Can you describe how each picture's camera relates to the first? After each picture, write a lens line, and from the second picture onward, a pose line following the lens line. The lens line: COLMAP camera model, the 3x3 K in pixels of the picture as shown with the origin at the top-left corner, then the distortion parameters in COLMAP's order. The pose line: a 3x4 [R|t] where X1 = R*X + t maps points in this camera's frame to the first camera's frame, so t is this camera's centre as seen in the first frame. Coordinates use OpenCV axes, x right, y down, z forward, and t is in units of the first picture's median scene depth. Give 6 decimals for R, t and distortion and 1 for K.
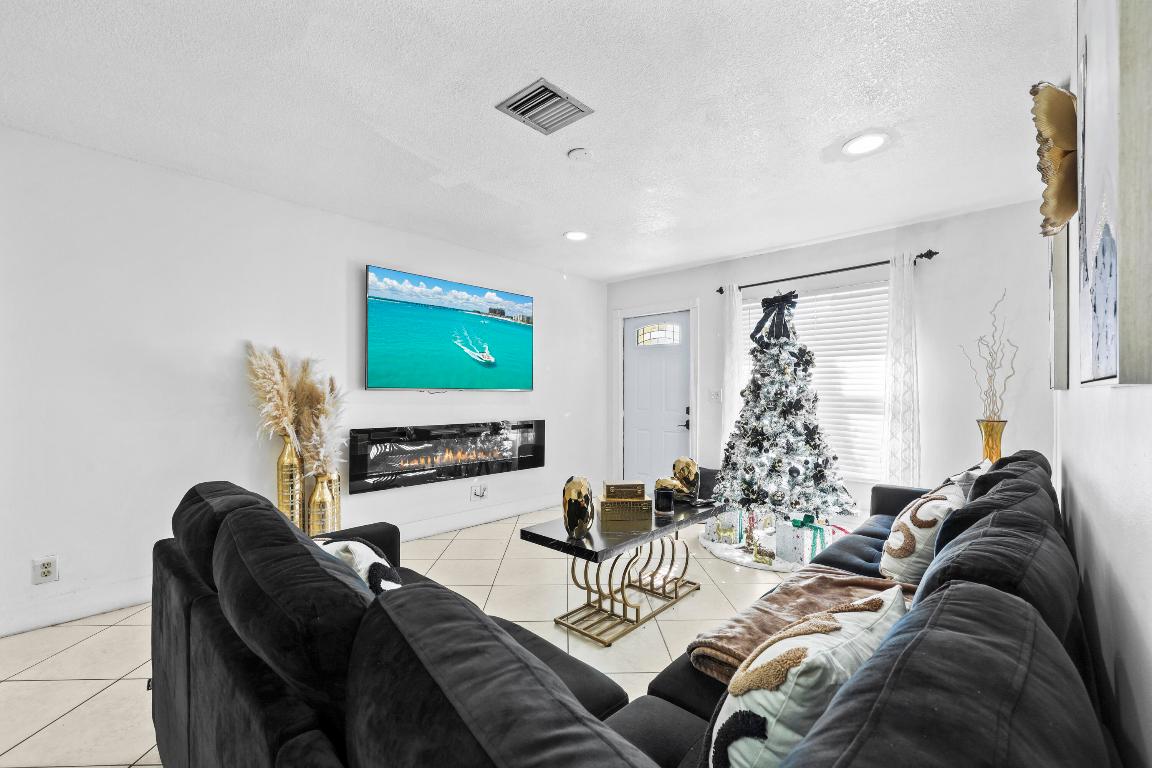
lens RADIAL K [[465.1, 0, 575.6], [0, 465.1, 392.6], [0, 0, 1]] dist [-0.002062, 0.000726]
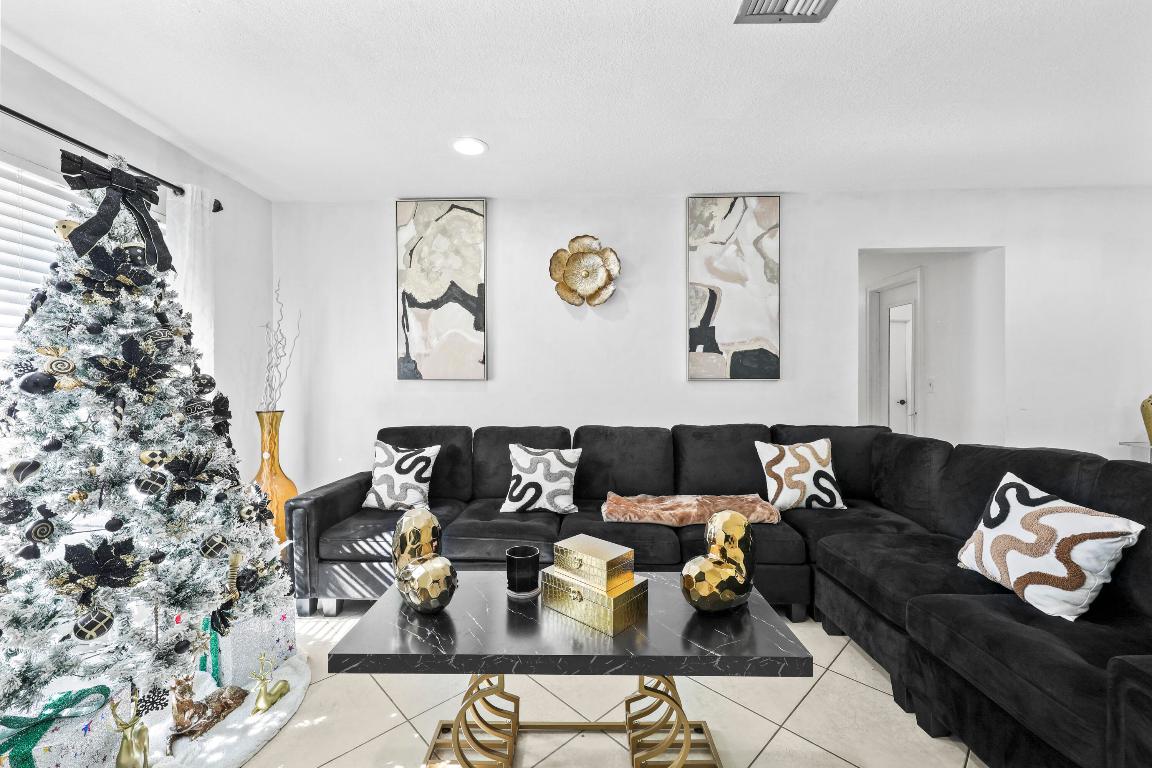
lens RADIAL K [[465.1, 0, 572.1], [0, 465.1, 381.0], [0, 0, 1]] dist [-0.002062, 0.000726]
pose [[-0.673906, 0.002090, 0.738815, -0.202587], [0.000662, 0.999997, -0.002225, -0.000346], [-0.738817, -0.001010, -0.673905, 0.988389]]
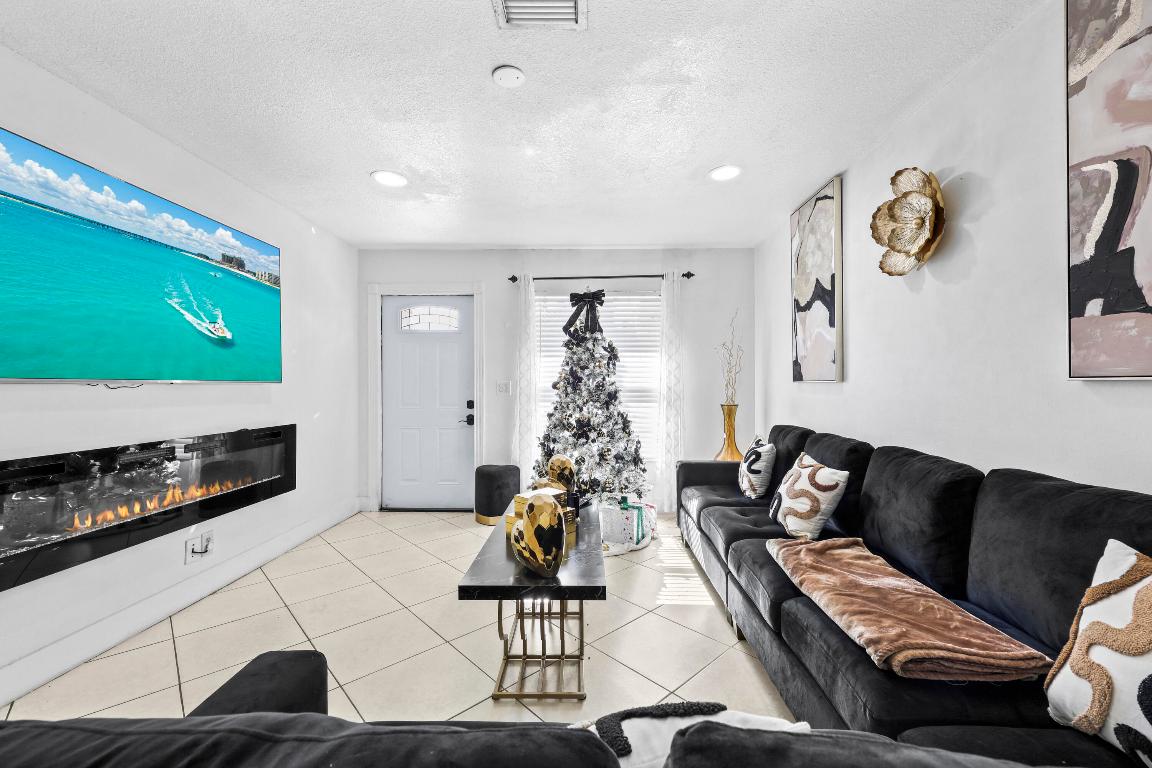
lens RADIAL K [[465.1, 0, 571.0], [0, 465.1, 384.3], [0, 0, 1]] dist [-0.002062, 0.000726]
pose [[0.748932, -0.004374, 0.662633, -0.290601], [0.004481, 0.999989, 0.001536, -0.002661], [-0.662632, 0.001819, 0.748943, 0.242196]]
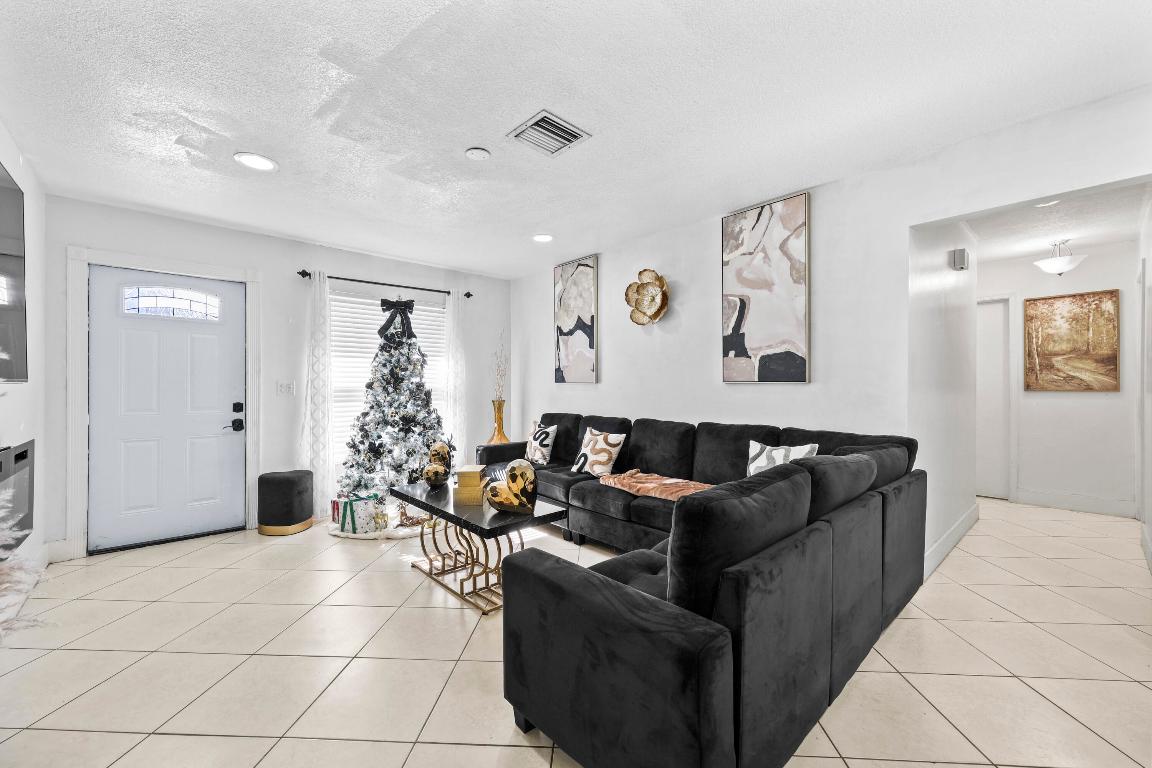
lens RADIAL K [[465.1, 0, 573.6], [0, 465.1, 383.9], [0, 0, 1]] dist [-0.002062, 0.000726]
pose [[0.079532, -0.001143, 0.996832, -0.681958], [0.001100, 0.999999, 0.001058, -0.003159], [-0.996832, 0.001012, 0.079533, 0.483913]]
